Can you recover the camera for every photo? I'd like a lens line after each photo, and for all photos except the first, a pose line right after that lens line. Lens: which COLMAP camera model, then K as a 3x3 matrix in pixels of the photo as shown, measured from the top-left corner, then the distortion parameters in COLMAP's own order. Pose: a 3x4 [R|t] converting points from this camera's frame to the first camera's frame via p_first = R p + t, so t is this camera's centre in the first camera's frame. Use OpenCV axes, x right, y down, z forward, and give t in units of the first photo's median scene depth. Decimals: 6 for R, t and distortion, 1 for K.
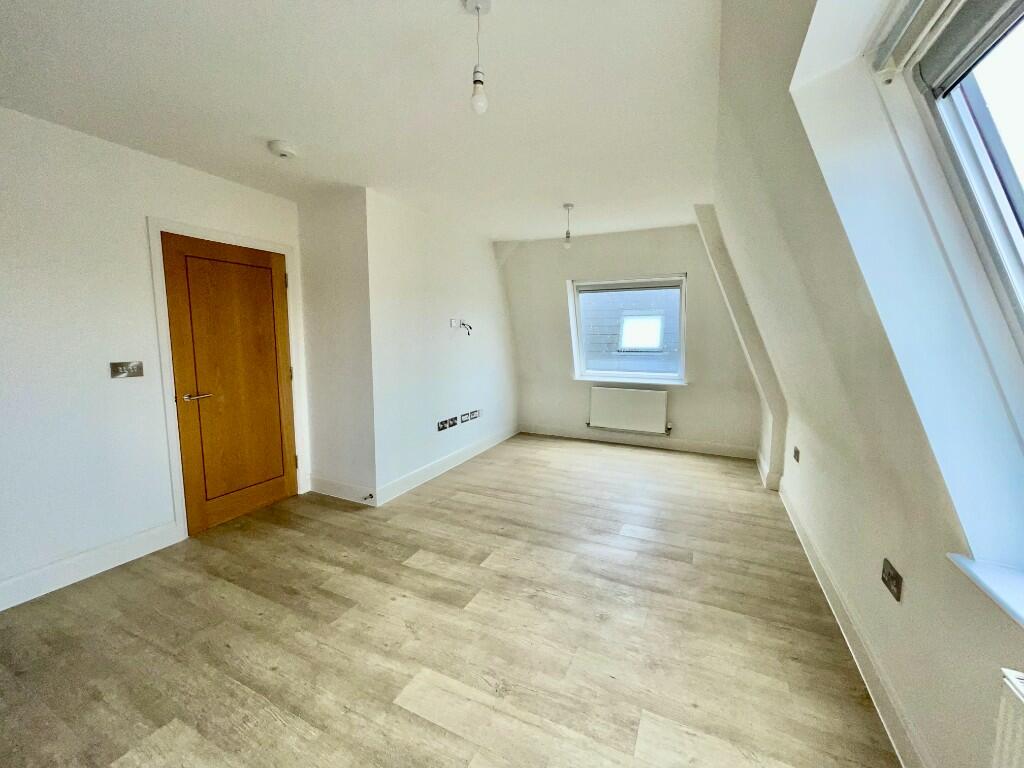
lens RADIAL K [[413.2, 0, 505.5], [0, 413.2, 380.3], [0, 0, 1]] dist [0.000787, -0.000043]
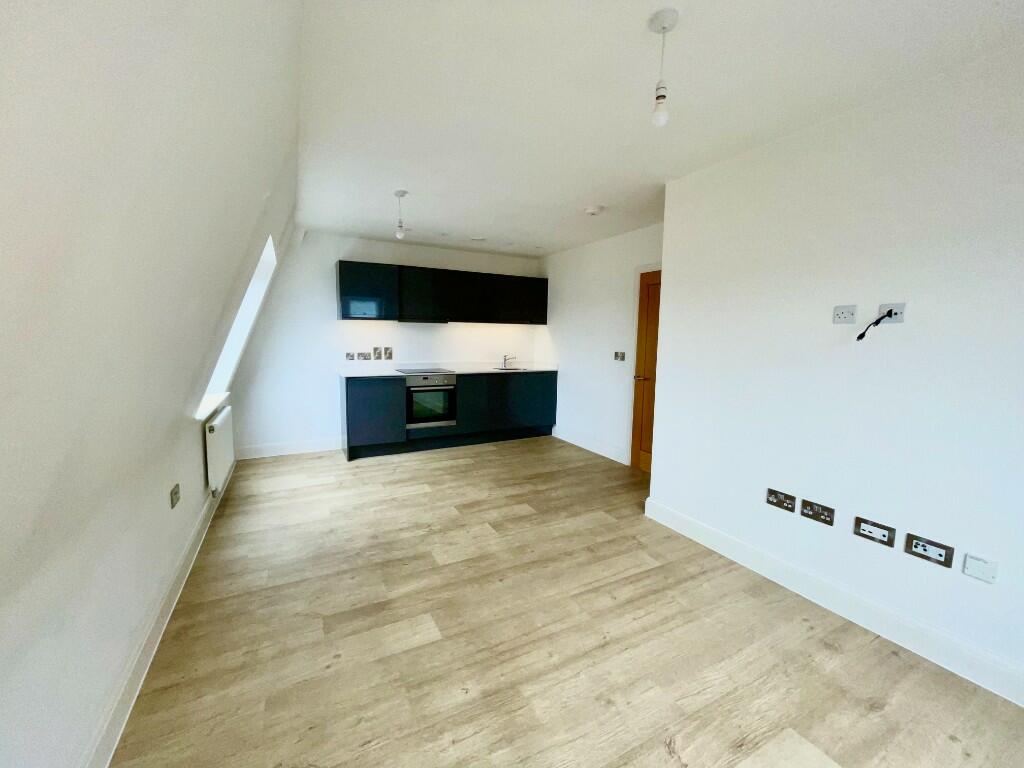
lens RADIAL K [[413.2, 0, 505.3], [0, 413.2, 384.7], [0, 0, 1]] dist [0.000787, -0.000043]
pose [[-0.597828, 0.085619, -0.797039, 0.858608], [-0.101738, 0.978136, 0.181383, -0.181775], [0.795142, 0.189525, -0.576047, 1.697951]]
